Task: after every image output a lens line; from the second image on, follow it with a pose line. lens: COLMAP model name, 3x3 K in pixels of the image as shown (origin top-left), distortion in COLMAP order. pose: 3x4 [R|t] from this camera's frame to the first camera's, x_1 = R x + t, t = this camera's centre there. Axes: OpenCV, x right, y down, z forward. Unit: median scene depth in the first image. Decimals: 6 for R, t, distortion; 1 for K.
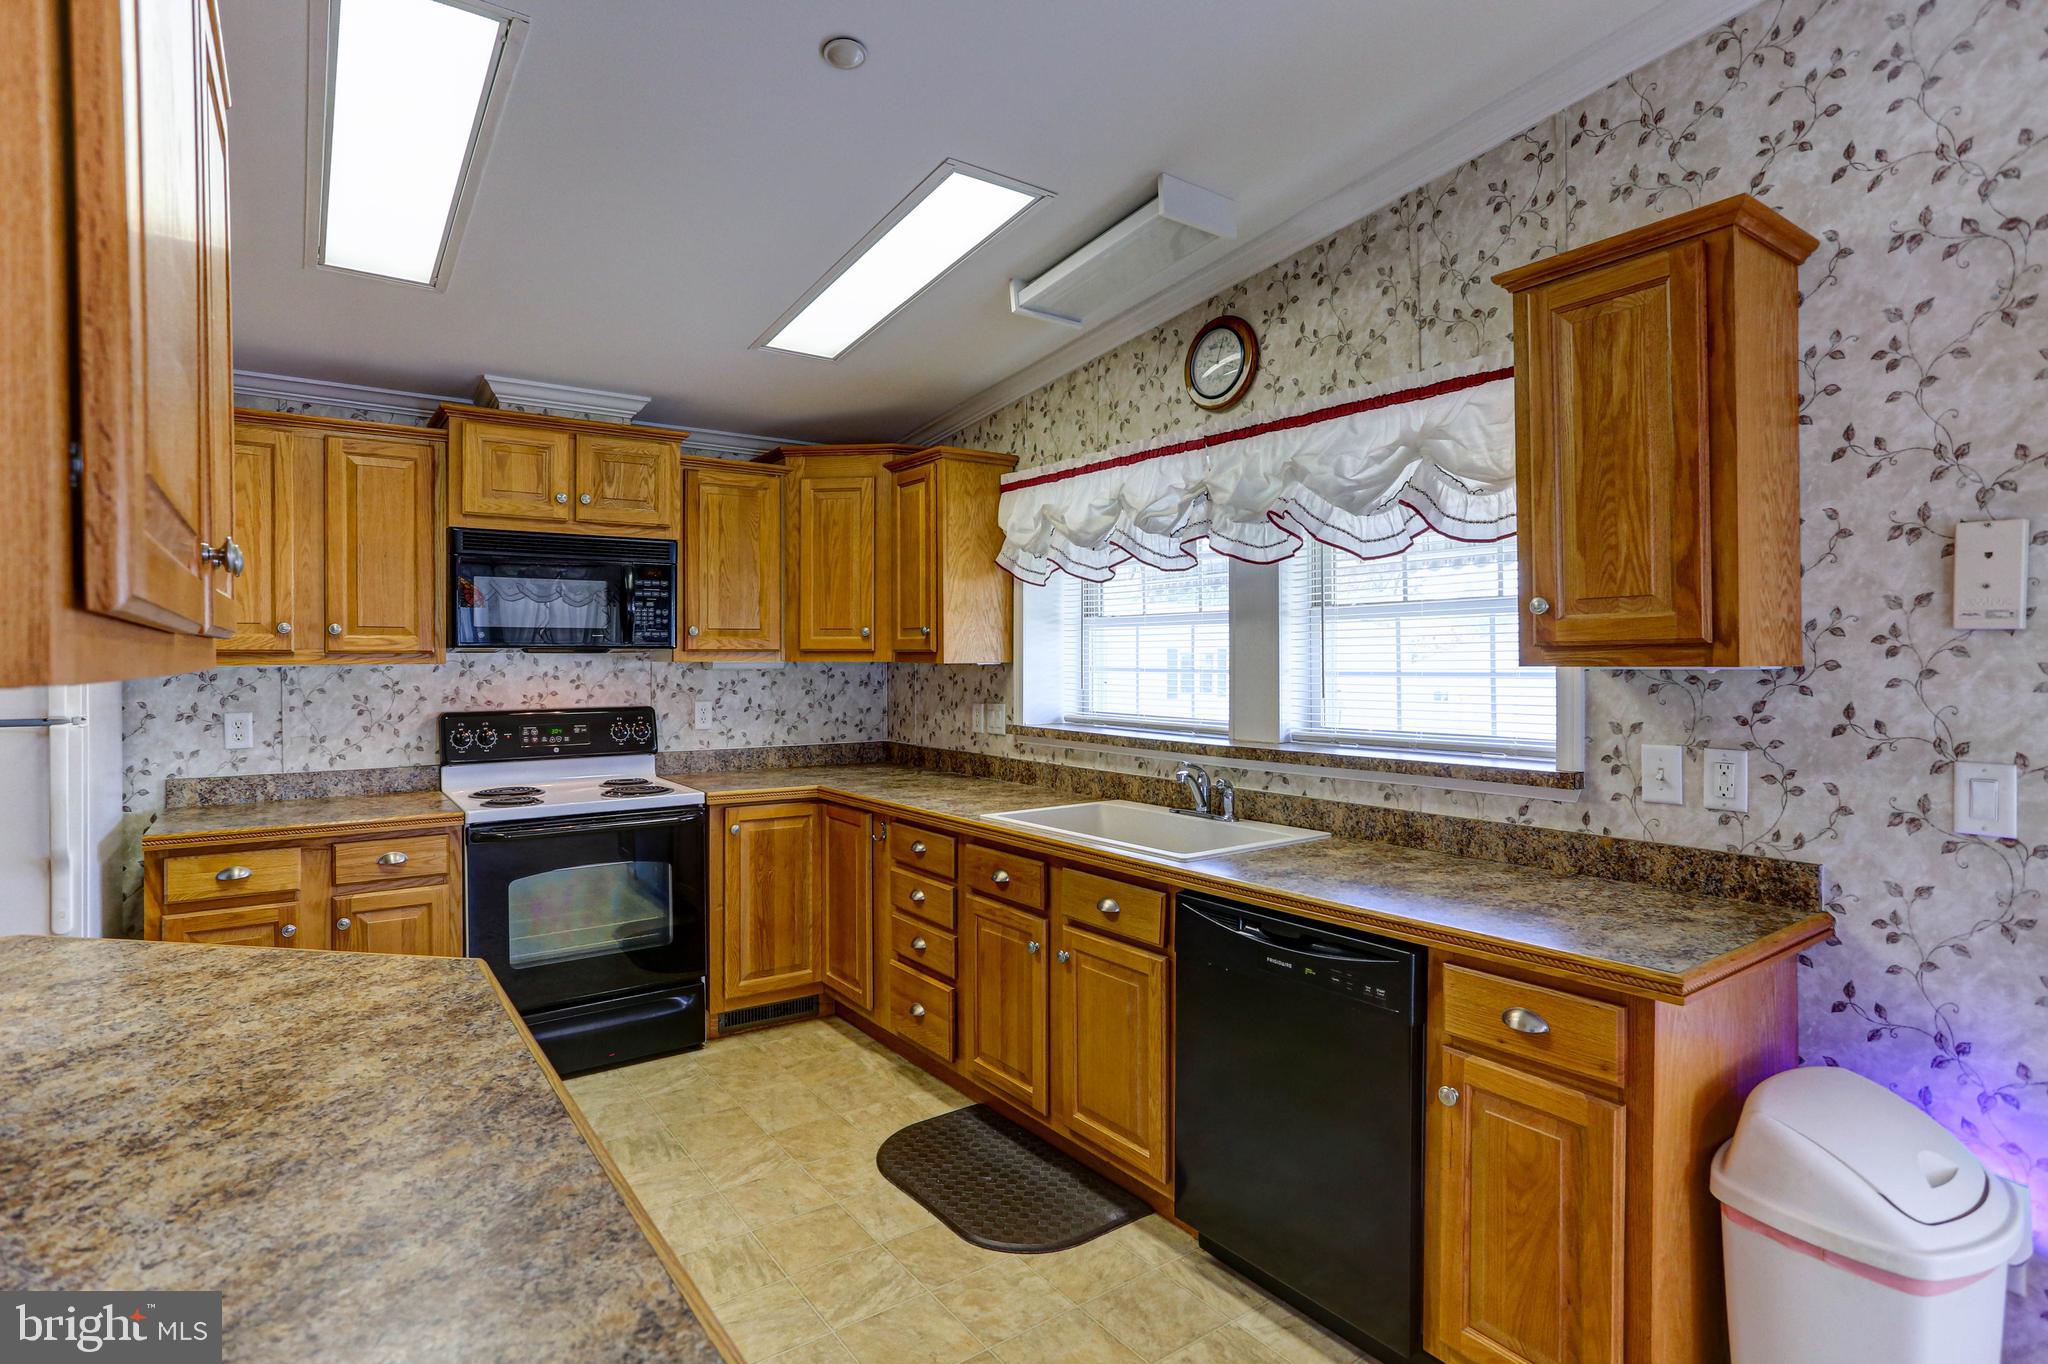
lens RADIAL K [[1030.7, 0, 1015.1], [0, 1030.7, 659.9], [0, 0, 1]] dist [-0.065082, 0.042655]
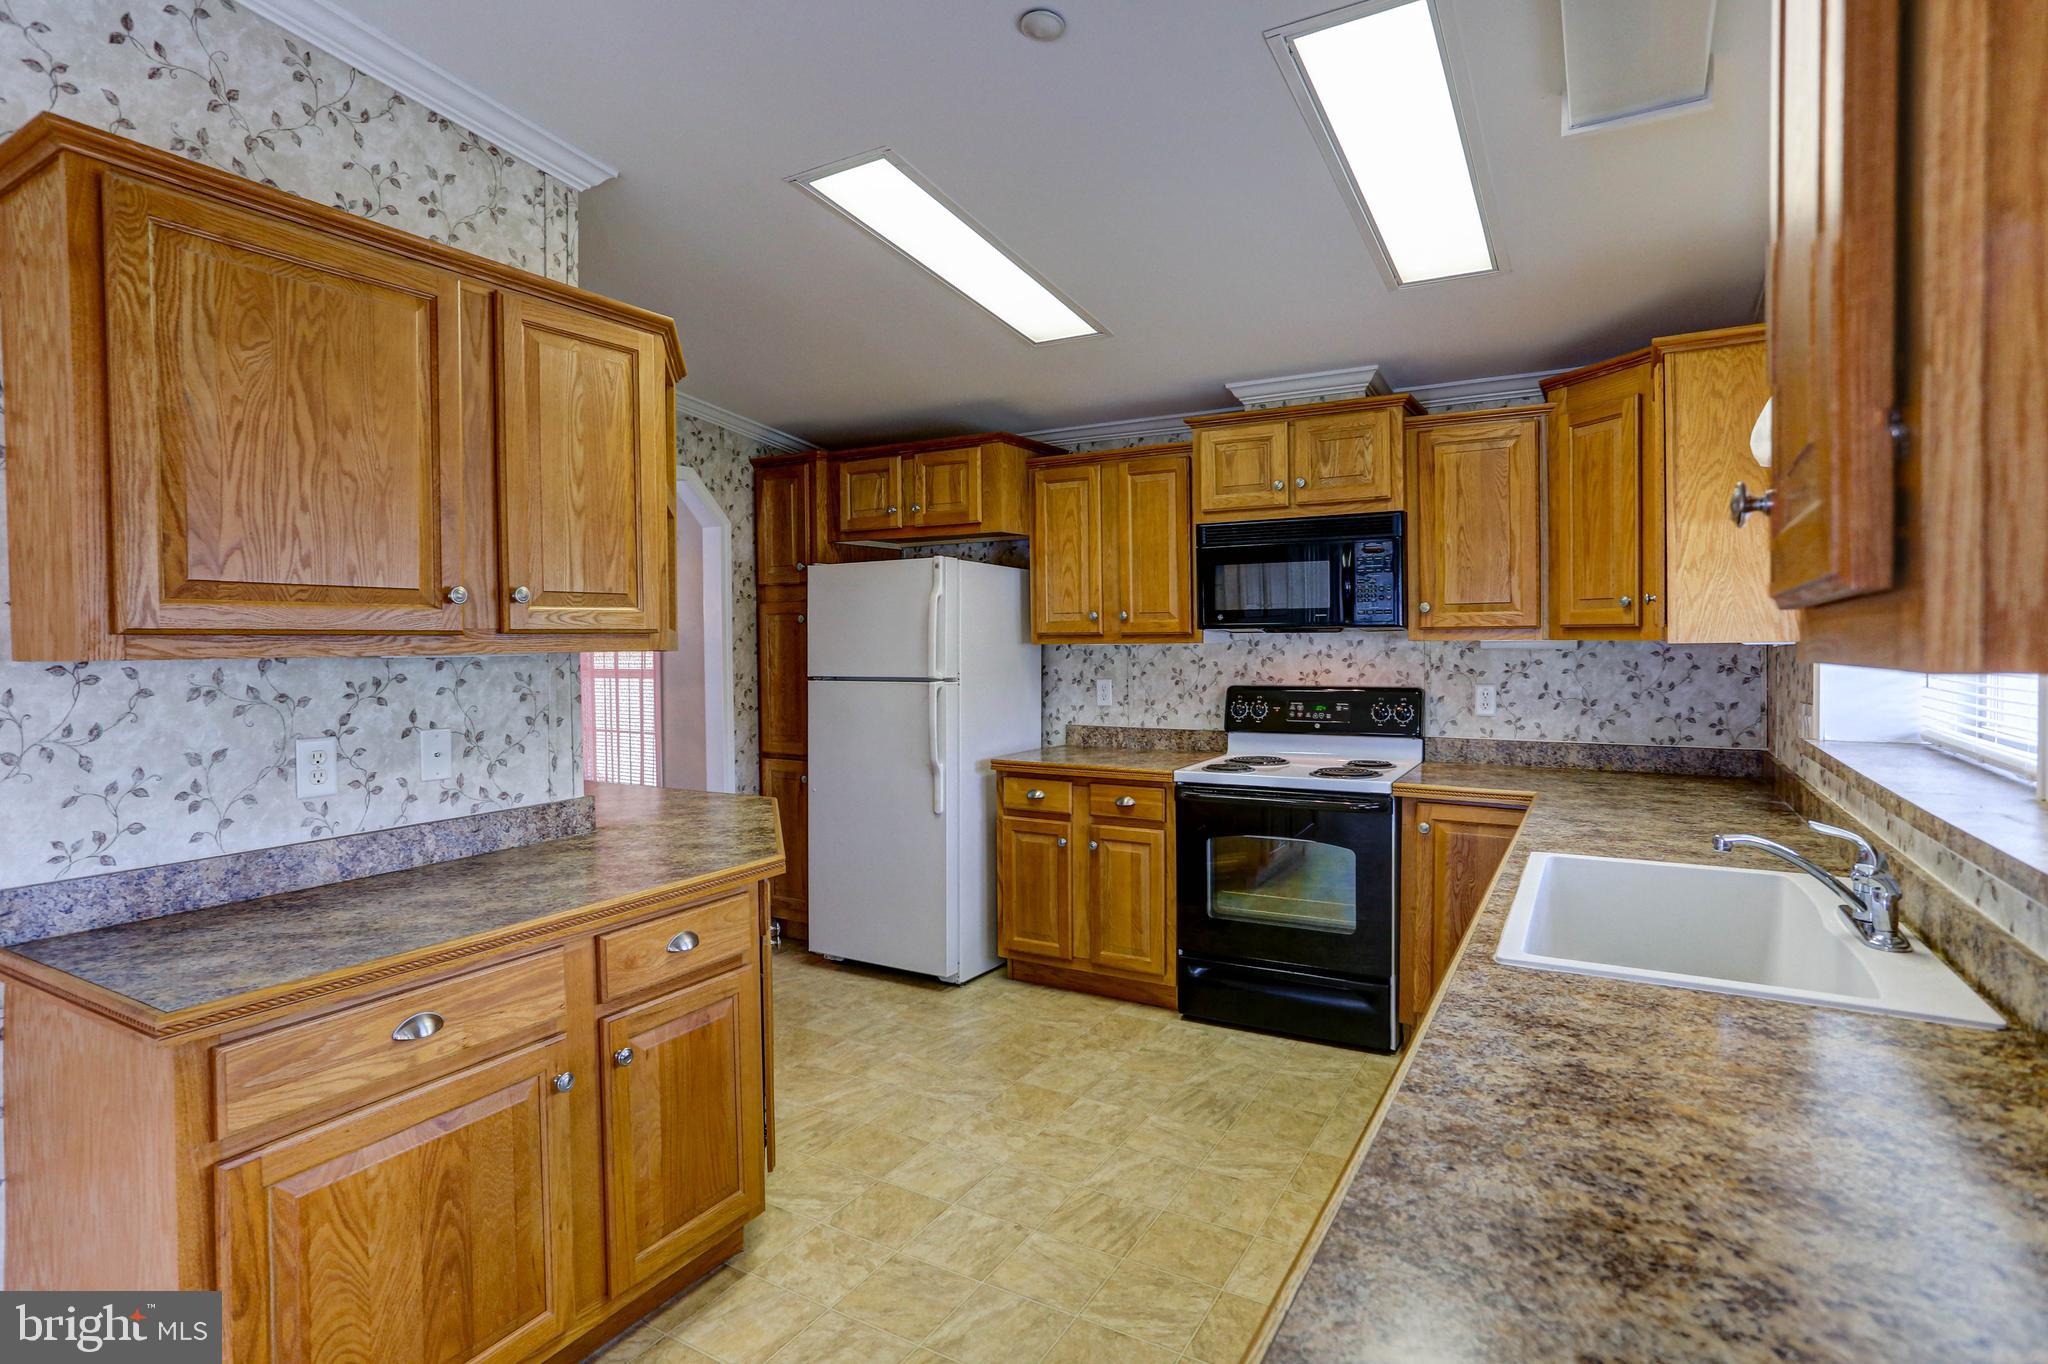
lens RADIAL K [[1030.7, 0, 1015.1], [0, 1030.7, 659.9], [0, 0, 1]] dist [-0.065082, 0.042655]
pose [[0.402463, 0.016755, -0.915283, 0.436451], [0.005707, 0.999767, 0.020811, -0.002510], [0.915418, -0.013599, 0.402274, 0.343584]]
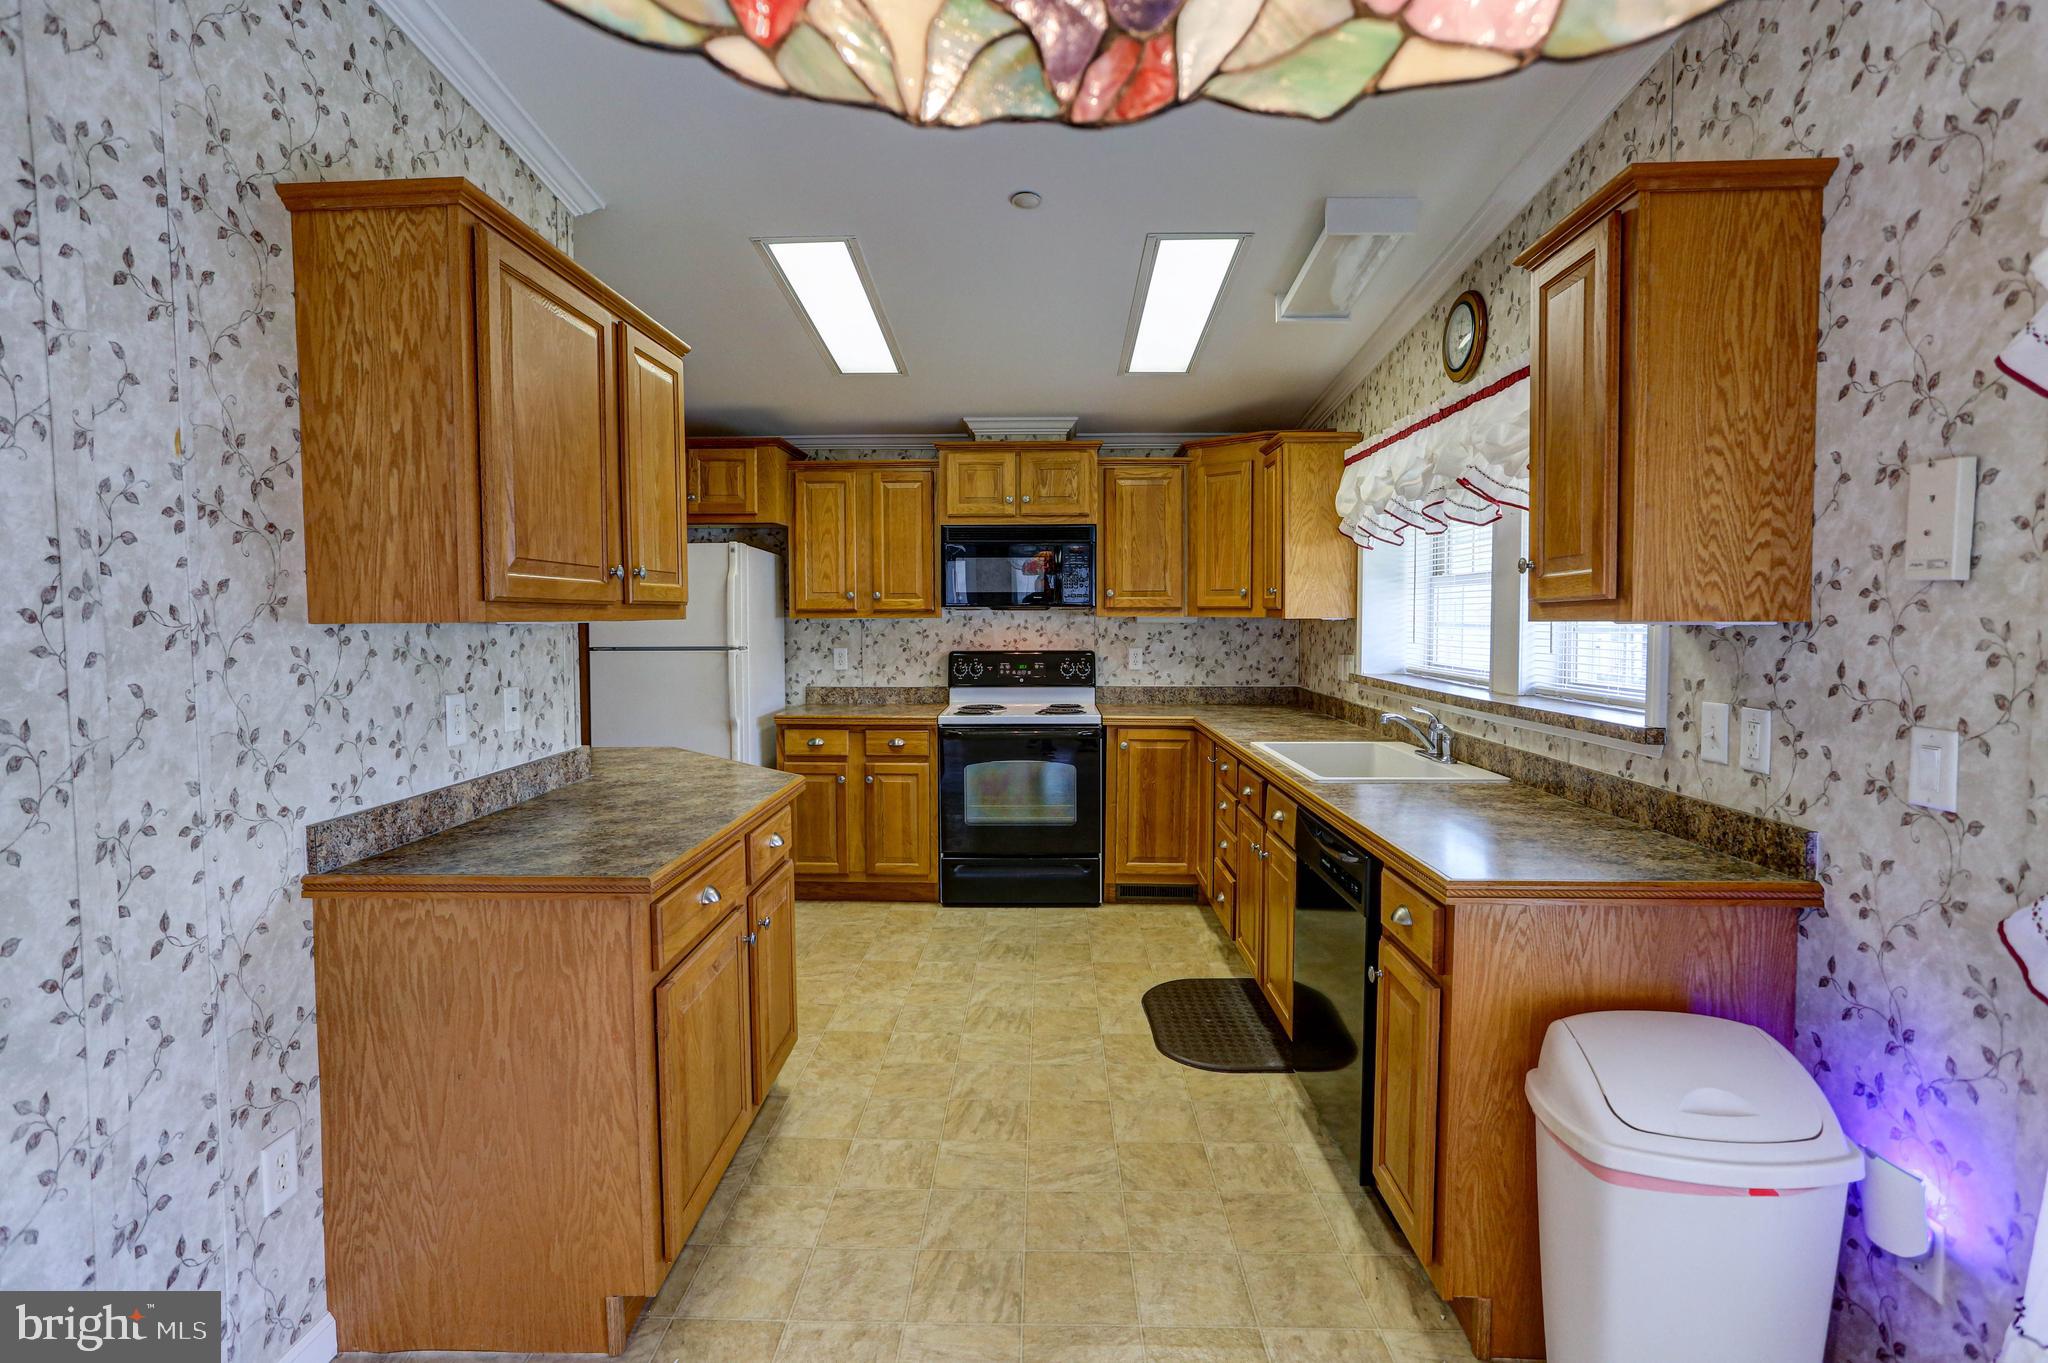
lens RADIAL K [[1001.1, 0, 1009.0], [0, 1001.1, 662.3], [0, 0, 1]] dist [-0.064105, 0.038975]
pose [[0.791875, 0.029109, -0.609989, 0.421751], [-0.001386, 0.998946, 0.045871, 0.001792], [0.610682, -0.035479, 0.791081, -0.102123]]
